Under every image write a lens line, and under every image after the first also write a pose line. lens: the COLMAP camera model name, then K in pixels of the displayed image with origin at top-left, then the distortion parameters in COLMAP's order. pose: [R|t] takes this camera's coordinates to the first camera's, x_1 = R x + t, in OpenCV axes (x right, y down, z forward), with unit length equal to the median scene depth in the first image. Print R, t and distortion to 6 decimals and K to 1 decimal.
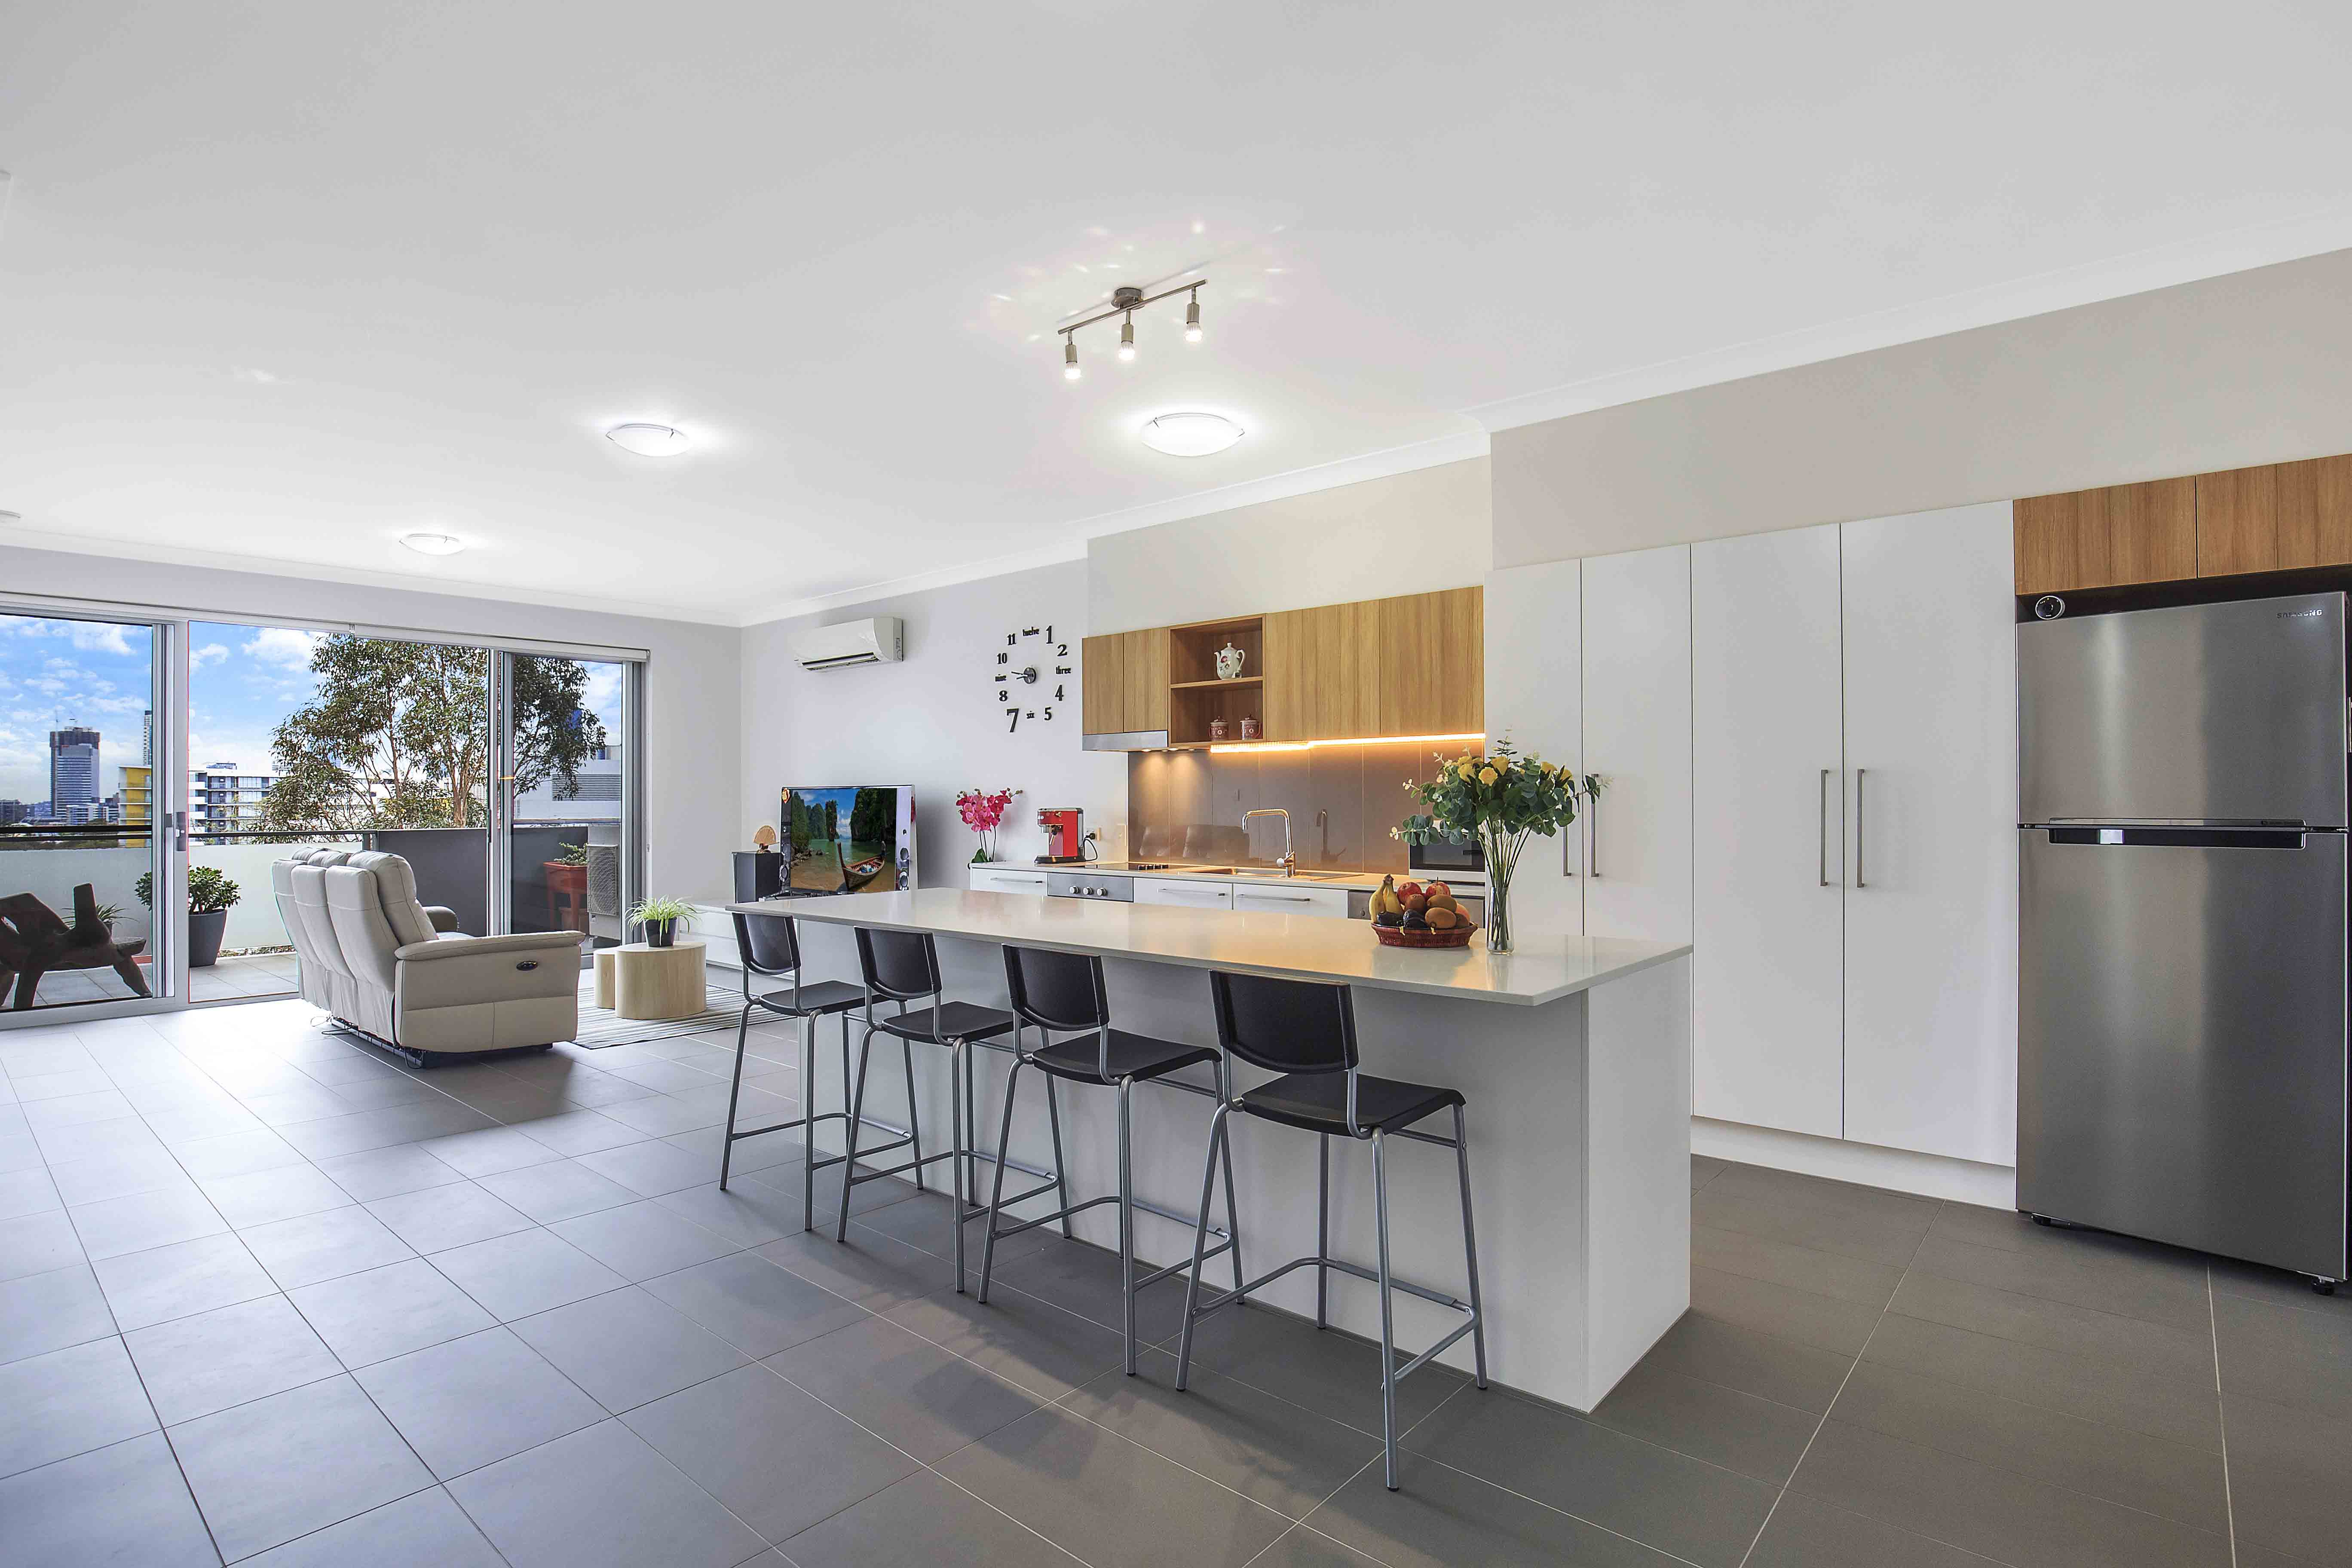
lens RADIAL K [[1131.9, 0, 1186.8], [0, 1131.9, 797.9], [0, 0, 1]] dist [-0.027691, 0.000462]
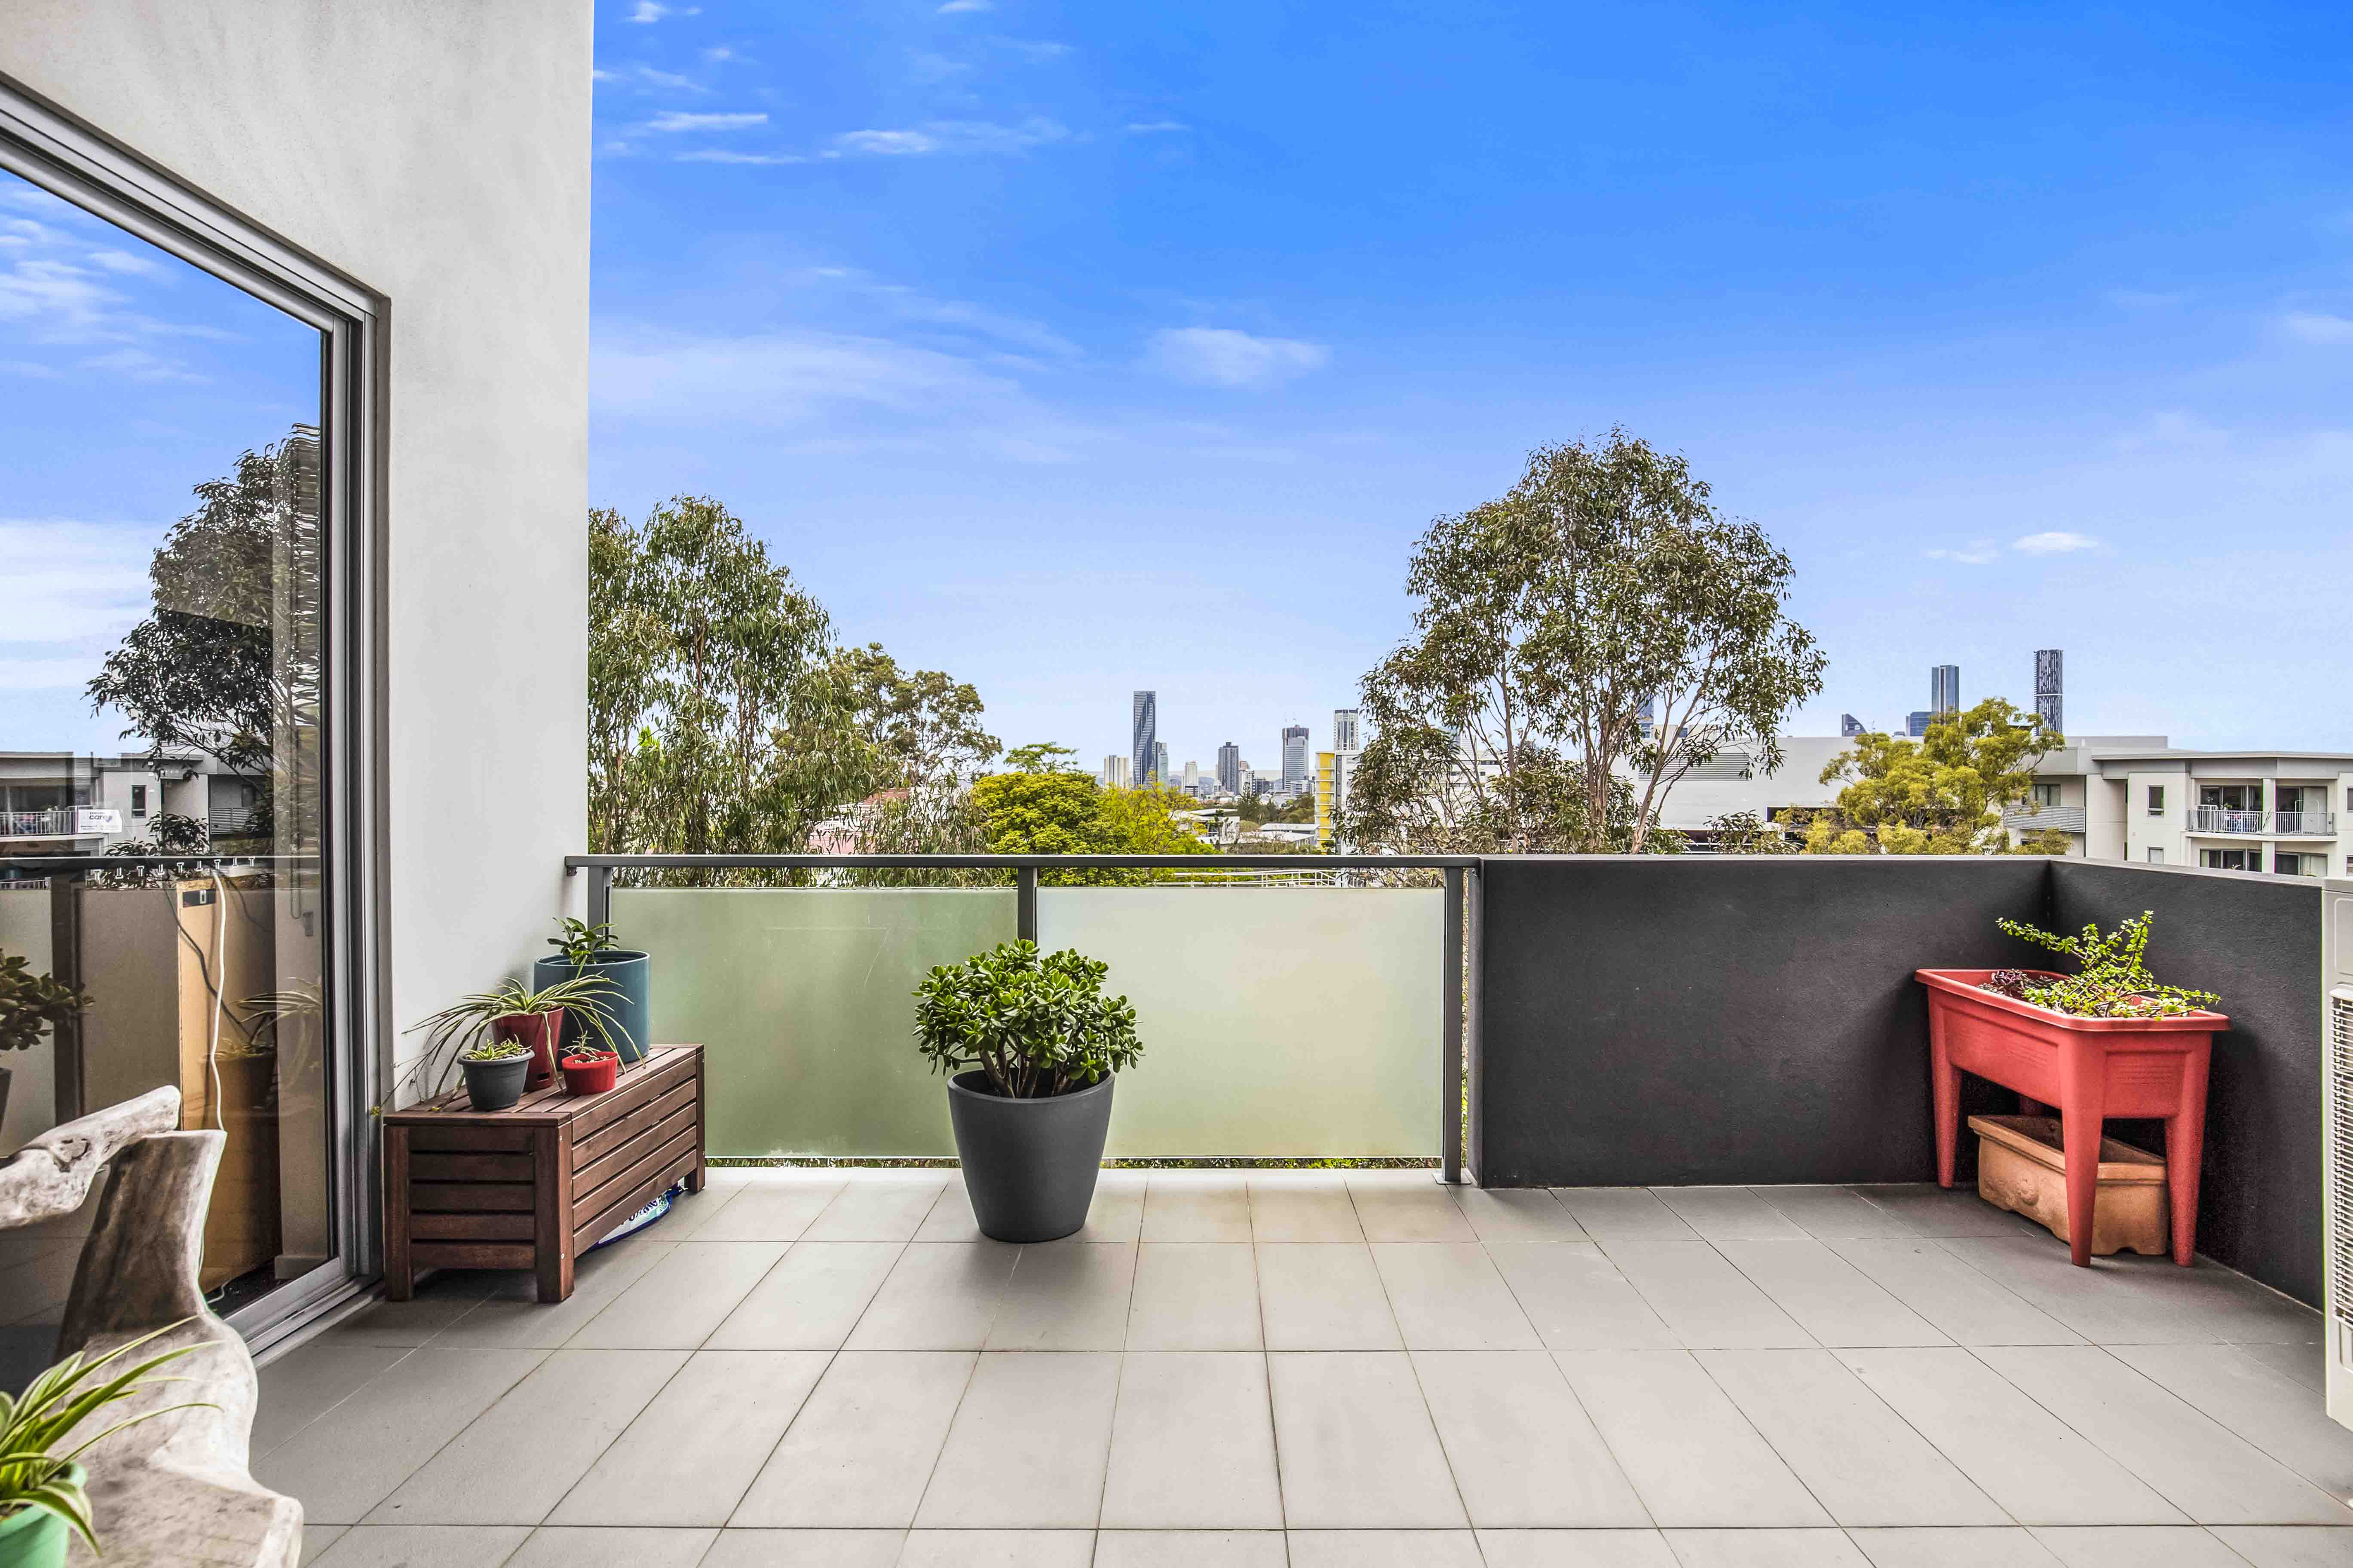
lens RADIAL K [[1132.4, 0, 1187.3], [0, 1132.4, 797.9], [0, 0, 1]] dist [-0.027691, 0.000462]
pose [[0.632253, 0.018224, -0.774548, -0.766902], [-0.005030, 0.999799, 0.019418, 0.005578], [0.774746, -0.008381, 0.632217, 1.058983]]
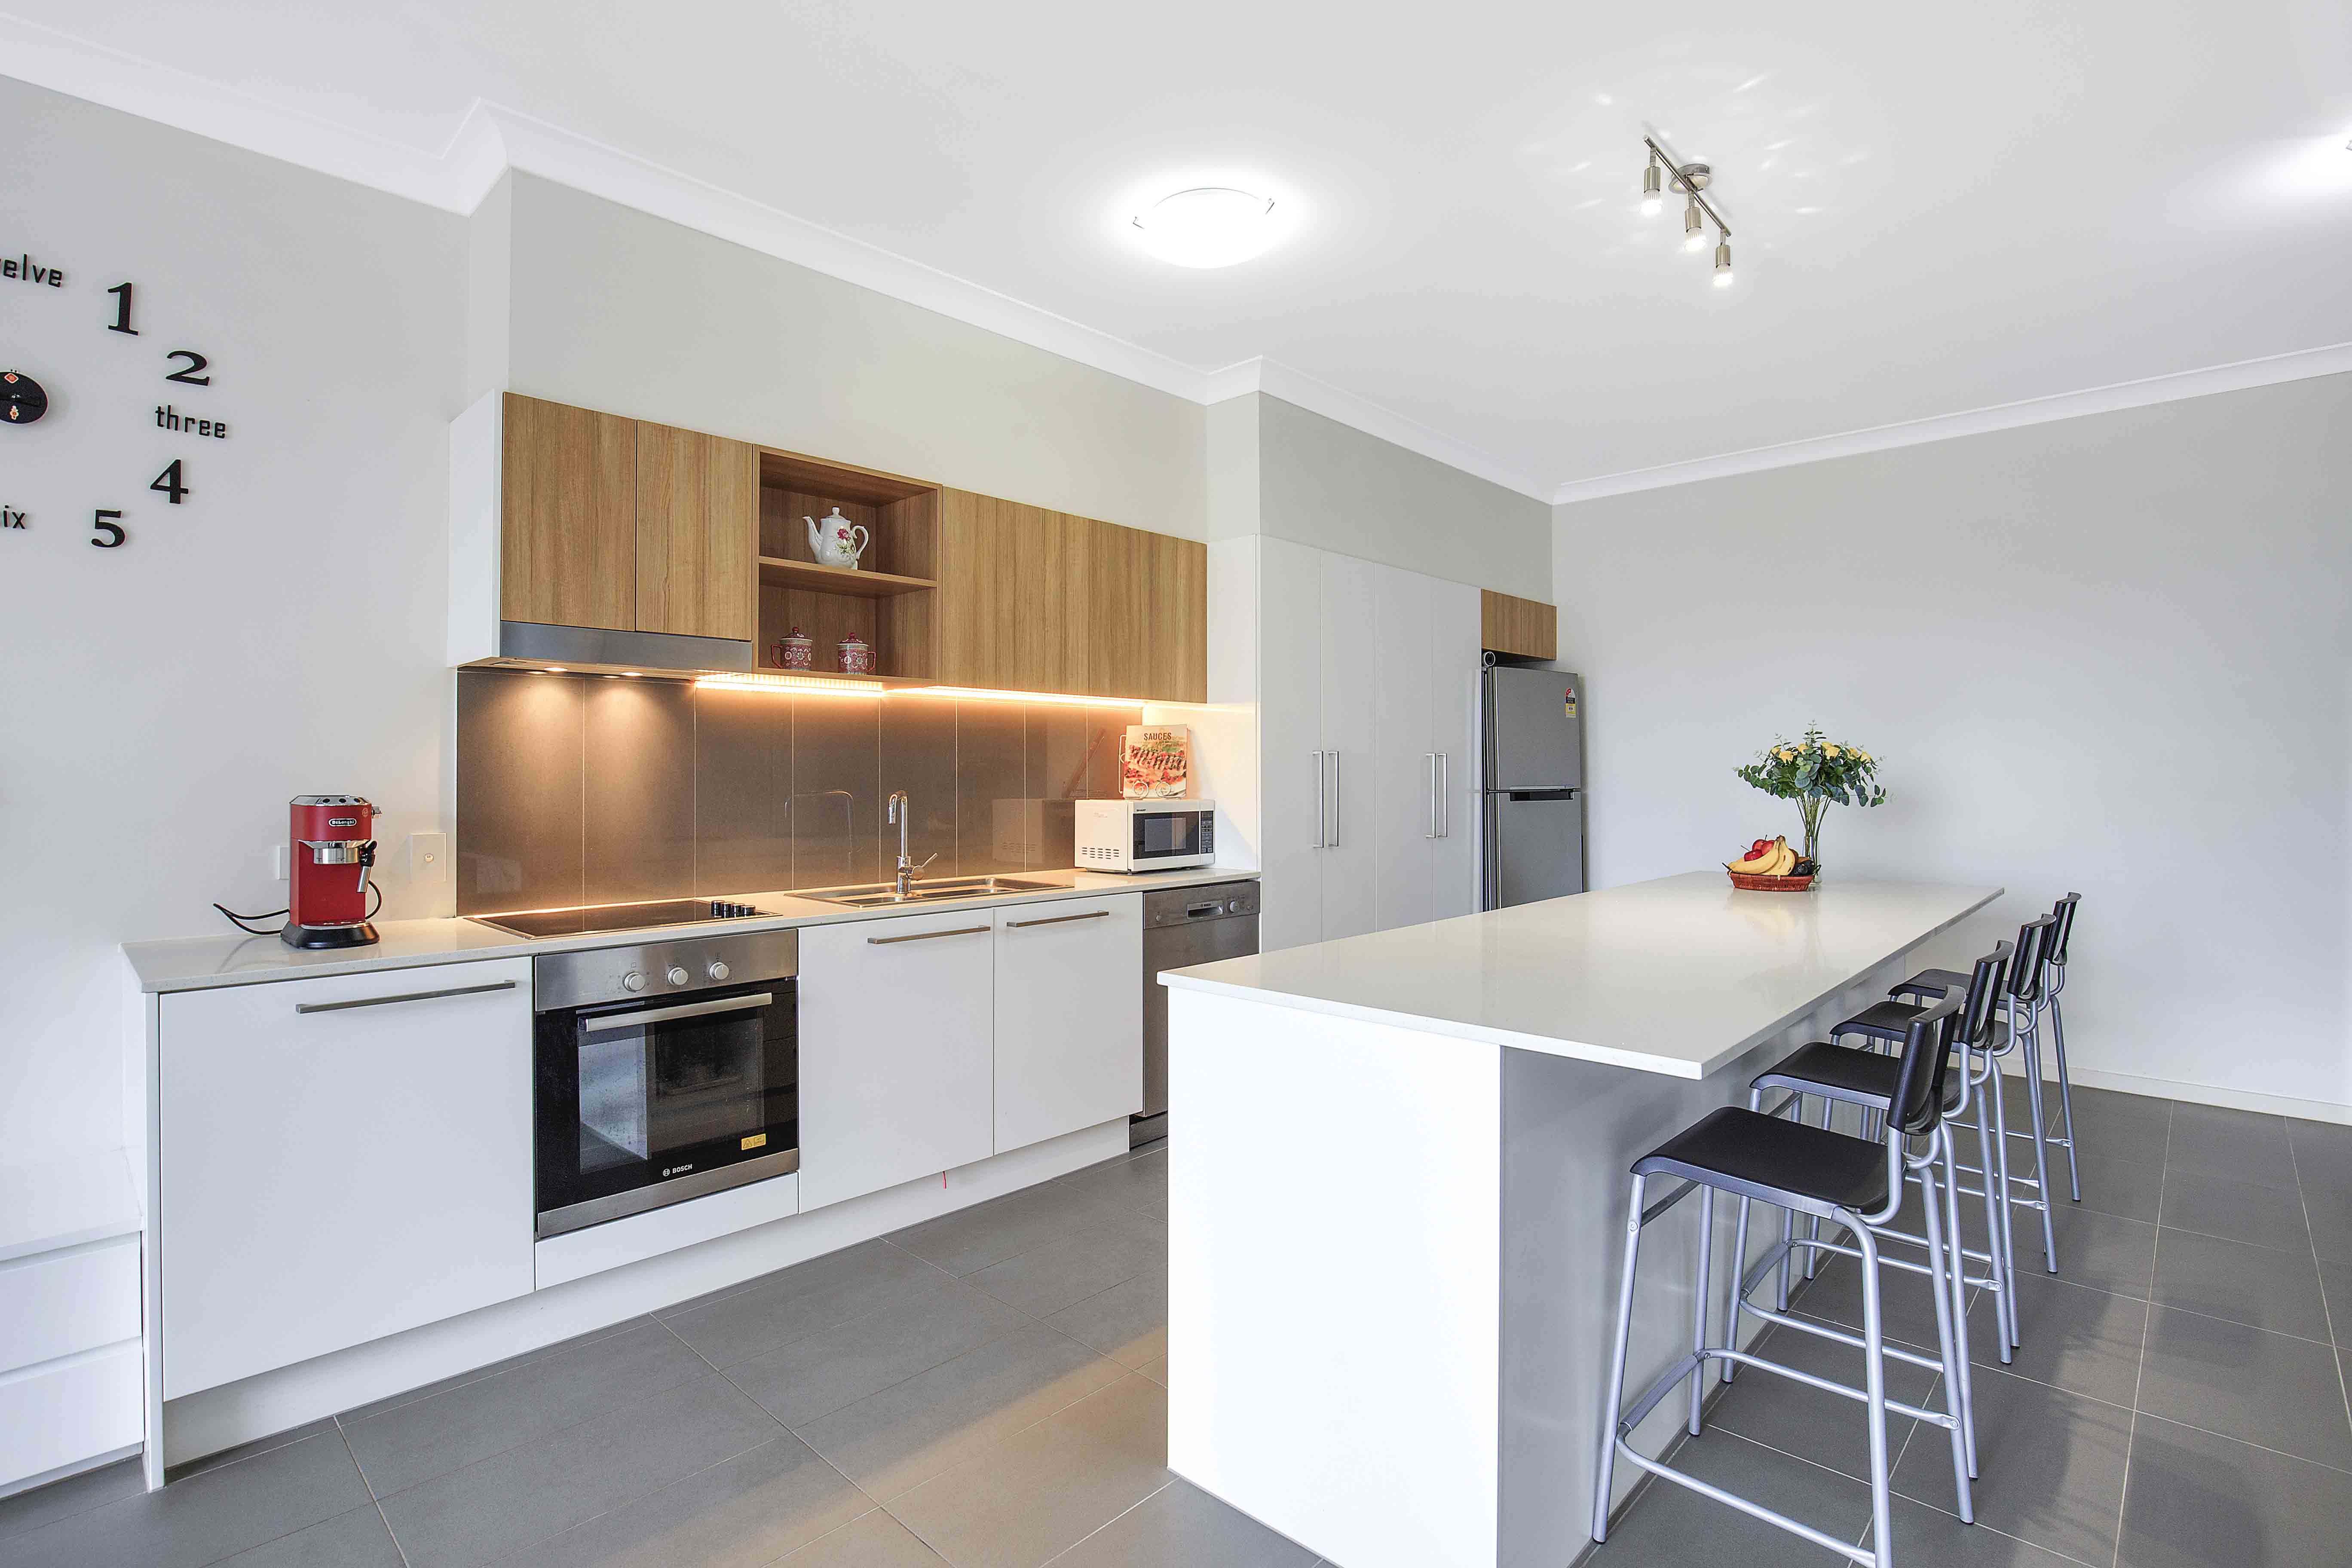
lens RADIAL K [[1127.9, 0, 1221.8], [0, 1127.9, 741.8], [0, 0, 1]] dist [-0.052046, 0.014673]
pose [[0.049462, 0.029021, 0.998354, -0.435007], [-0.001763, 0.999579, -0.028969, 0.000461], [-0.998774, -0.000327, 0.049492, 0.636934]]
